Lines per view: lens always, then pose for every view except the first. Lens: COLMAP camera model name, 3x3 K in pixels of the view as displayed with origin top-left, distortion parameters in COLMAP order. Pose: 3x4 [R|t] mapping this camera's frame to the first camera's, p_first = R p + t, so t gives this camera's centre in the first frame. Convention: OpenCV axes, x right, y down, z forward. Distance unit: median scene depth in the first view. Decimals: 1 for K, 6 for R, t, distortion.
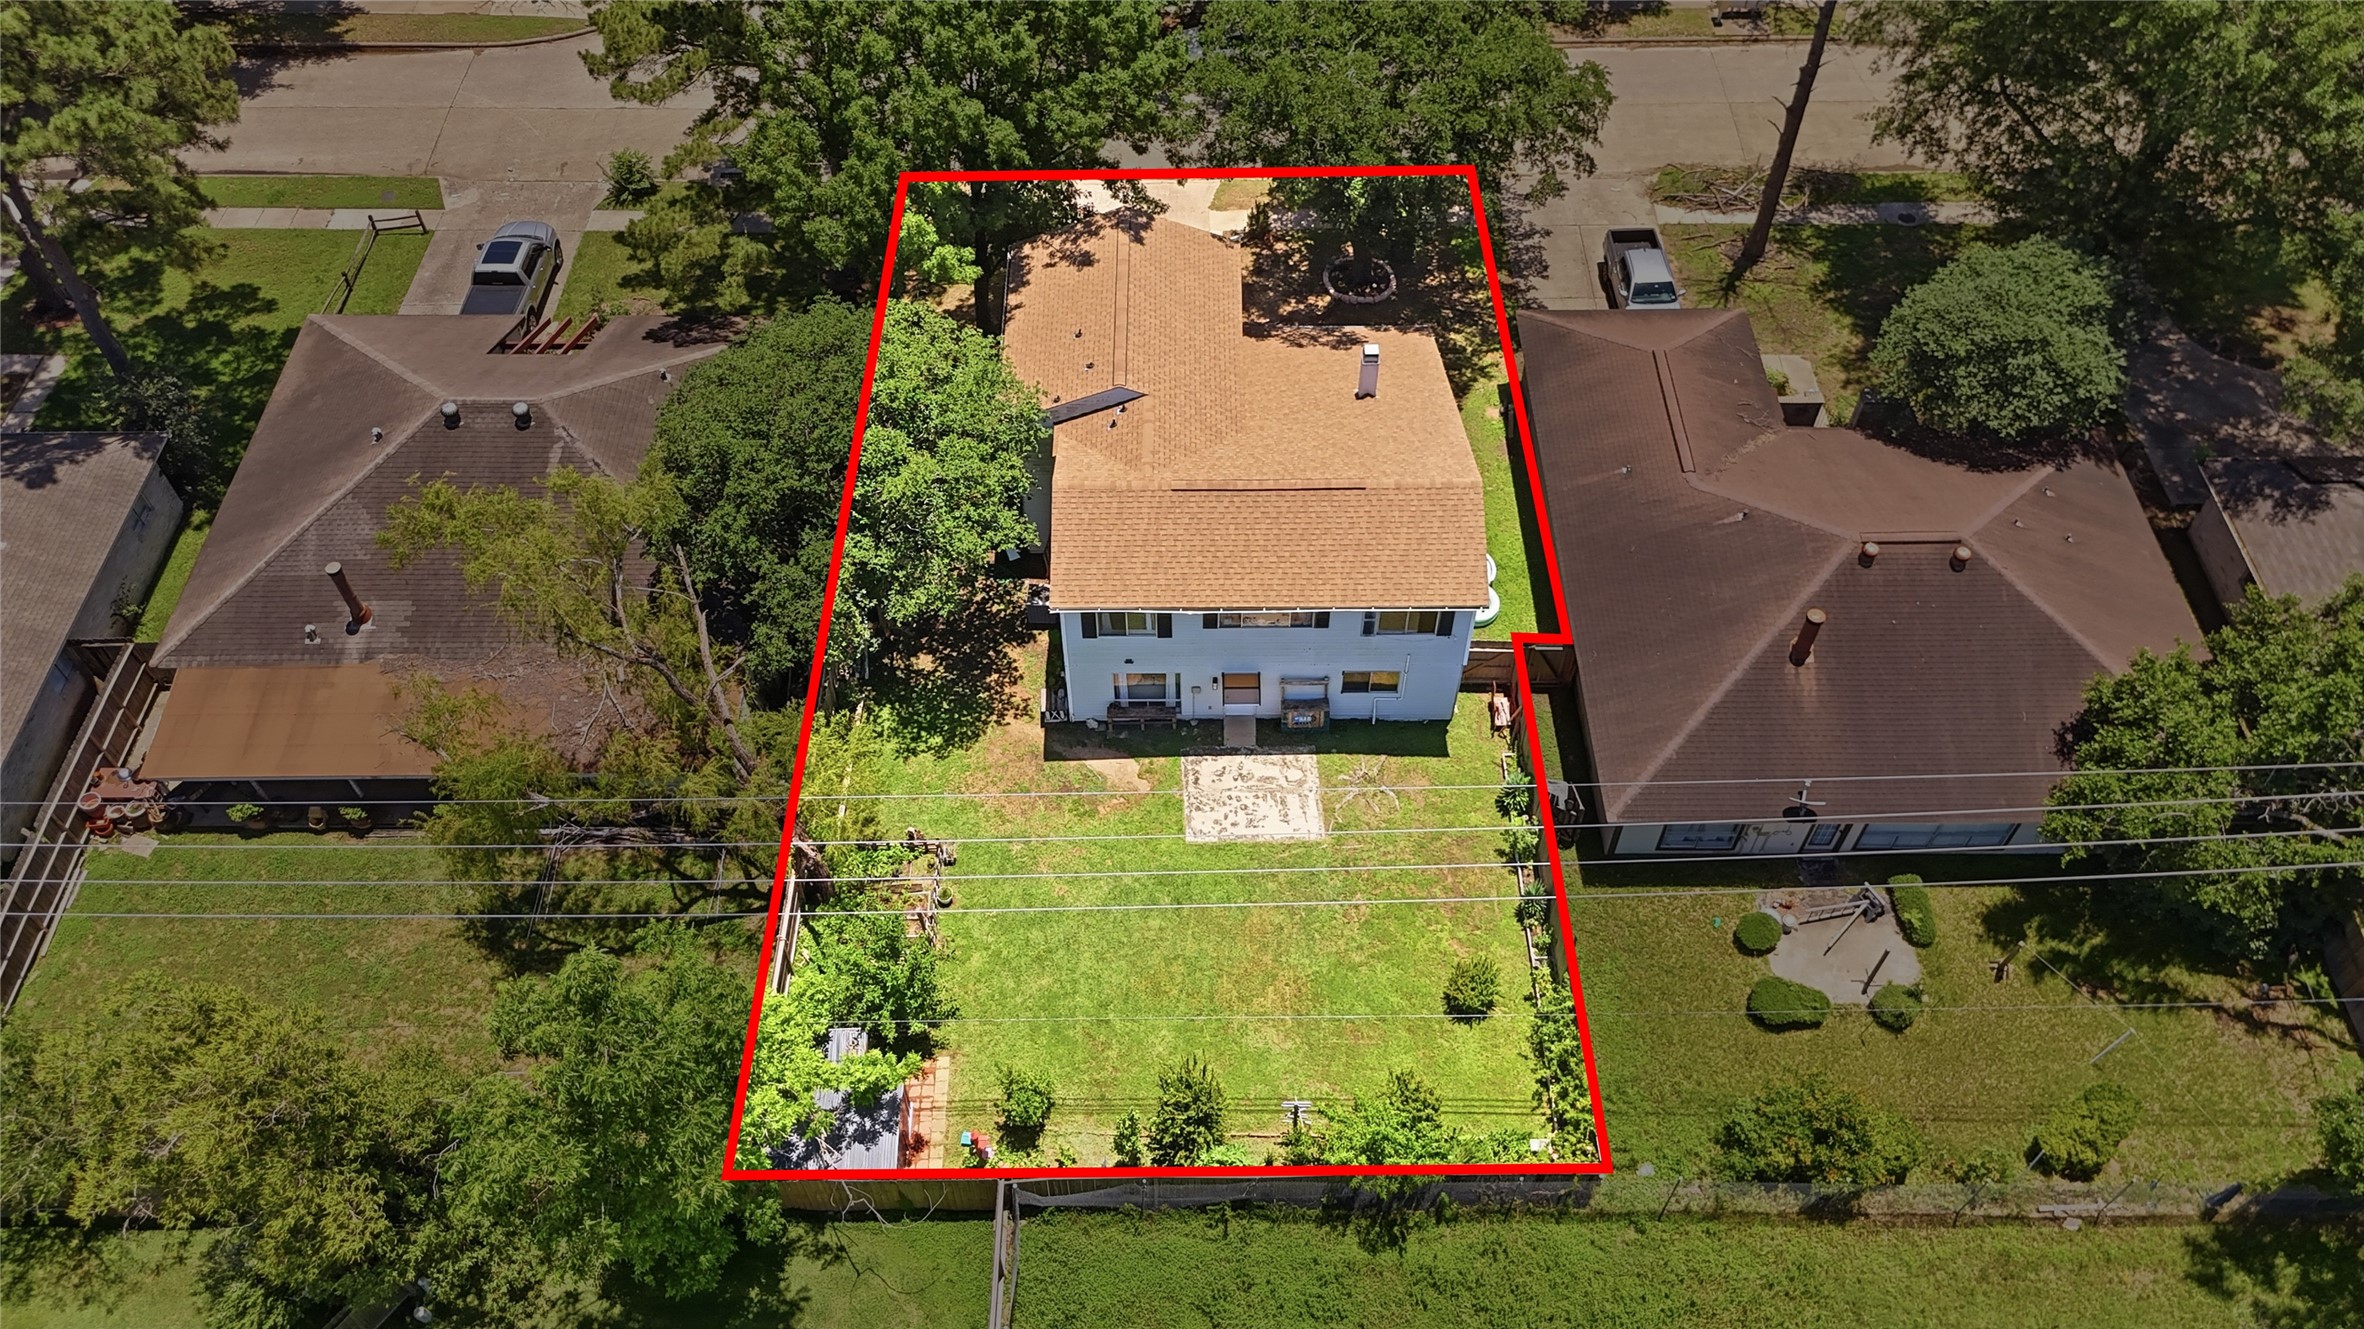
lens RADIAL K [[1719.0, 0, 1182.0], [0, 1719.0, 664.5], [0, 0, 1]] dist [0.069393, 0.000449]
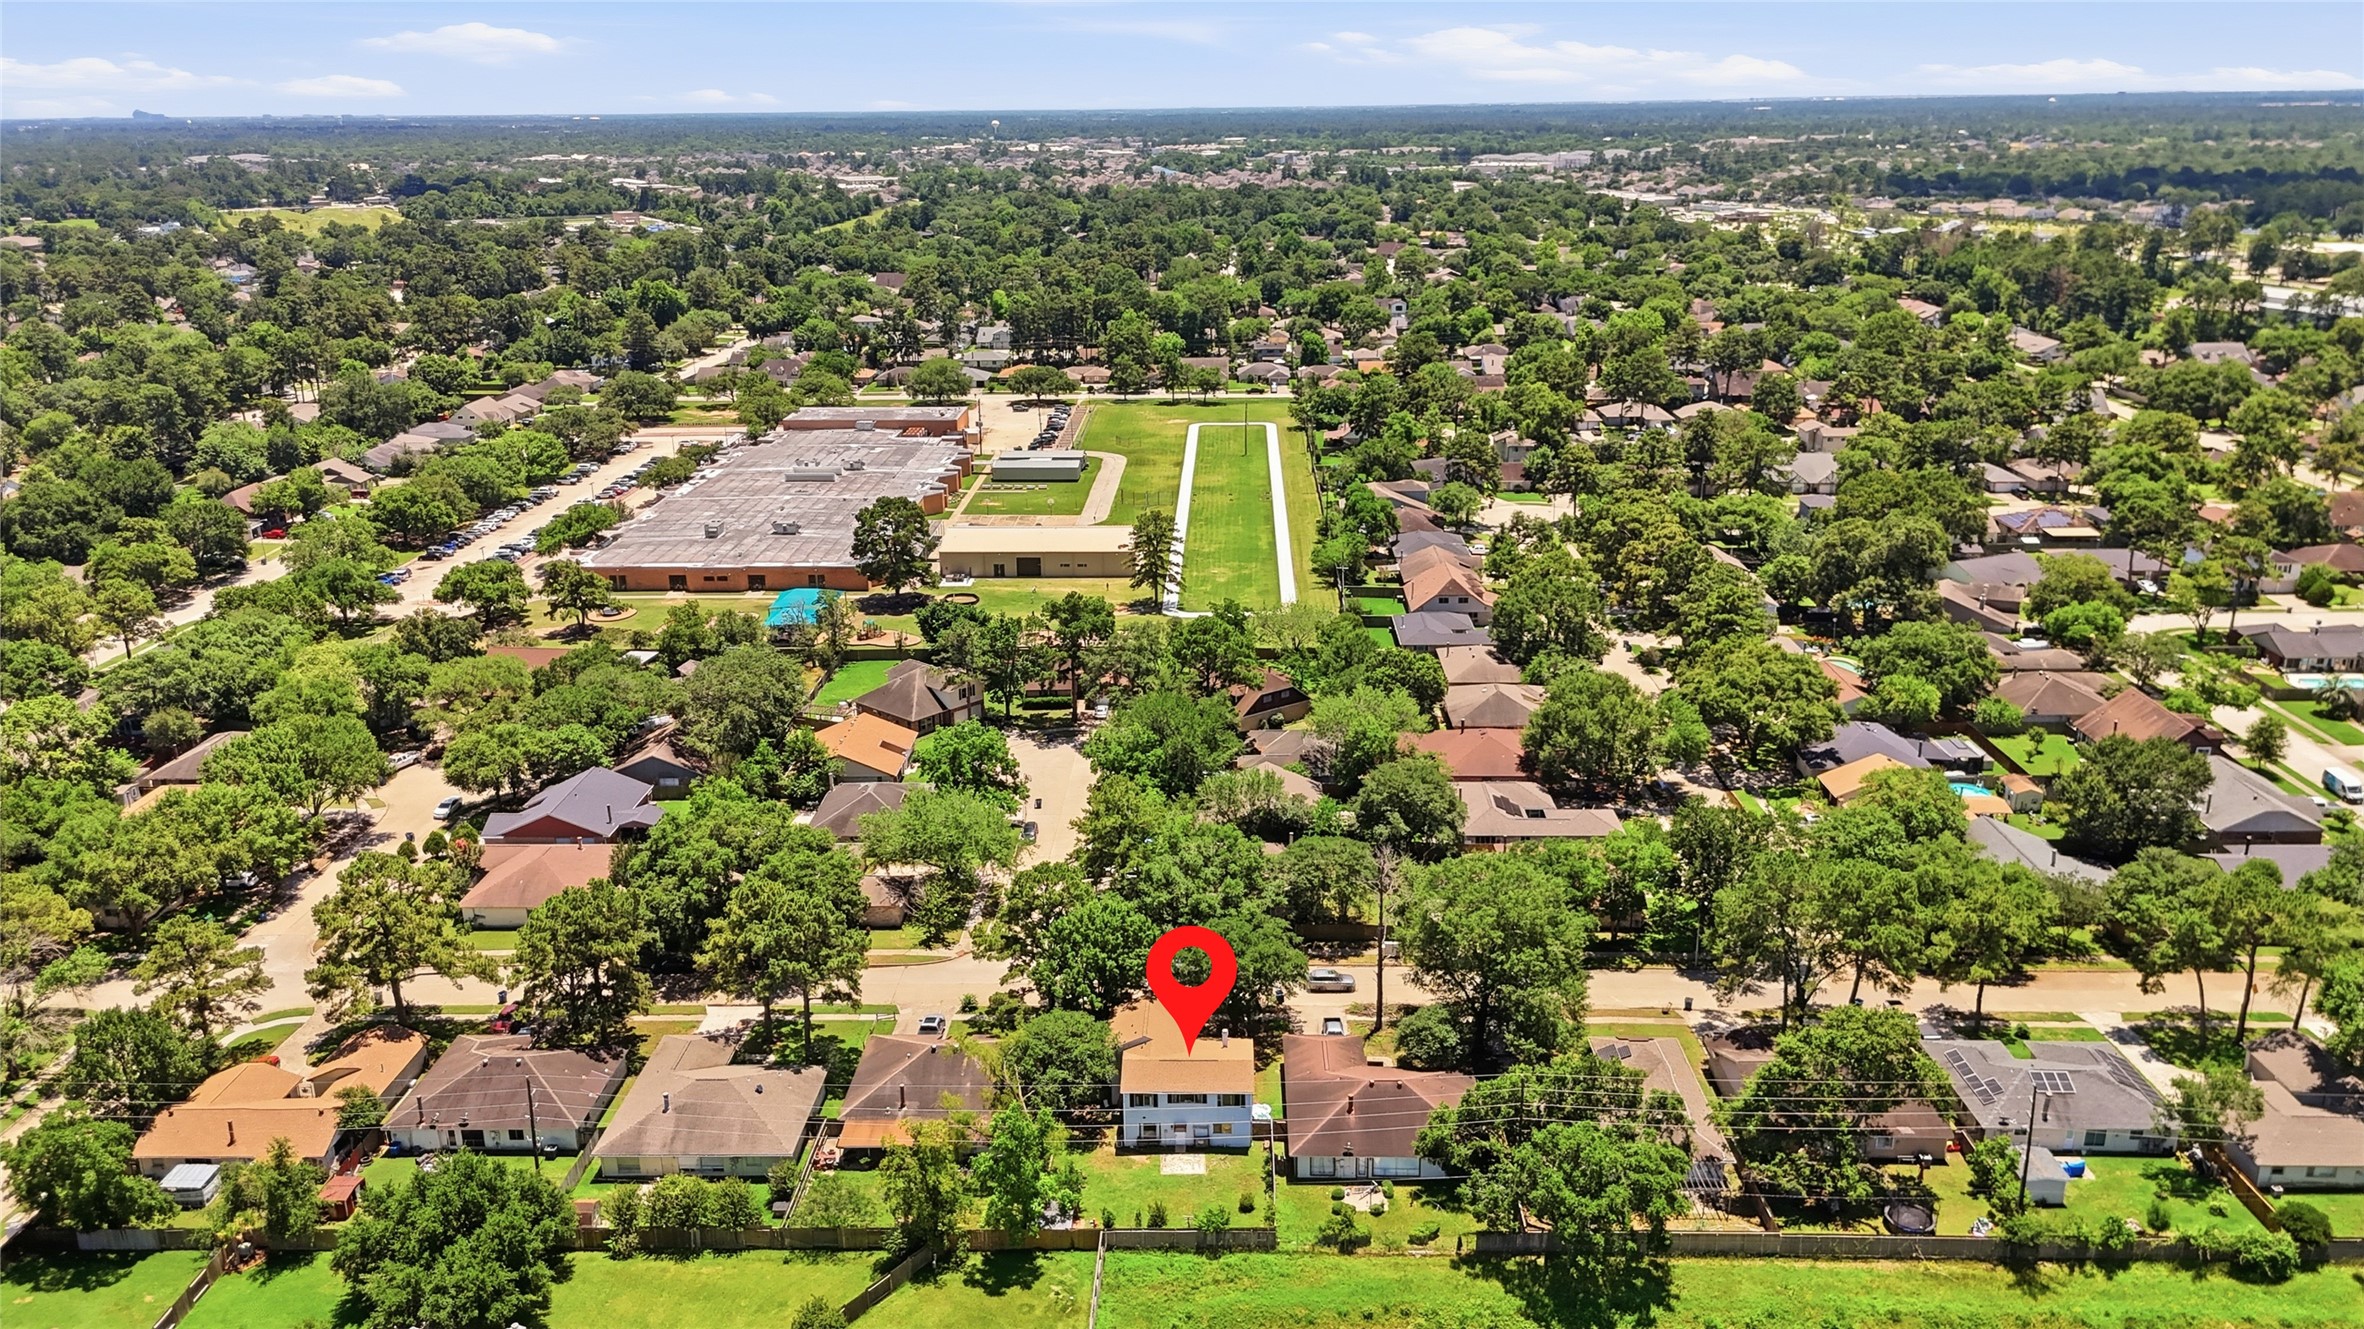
lens RADIAL K [[1719.0, 0, 1182.0], [0, 1719.0, 664.5], [0, 0, 1]] dist [0.069393, 0.000449]
pose [[0.999641, 0.004885, -0.026329, 0.114904], [-0.019039, 0.821048, -0.570541, 1.101006], [0.018830, 0.570838, 0.820847, -2.033932]]
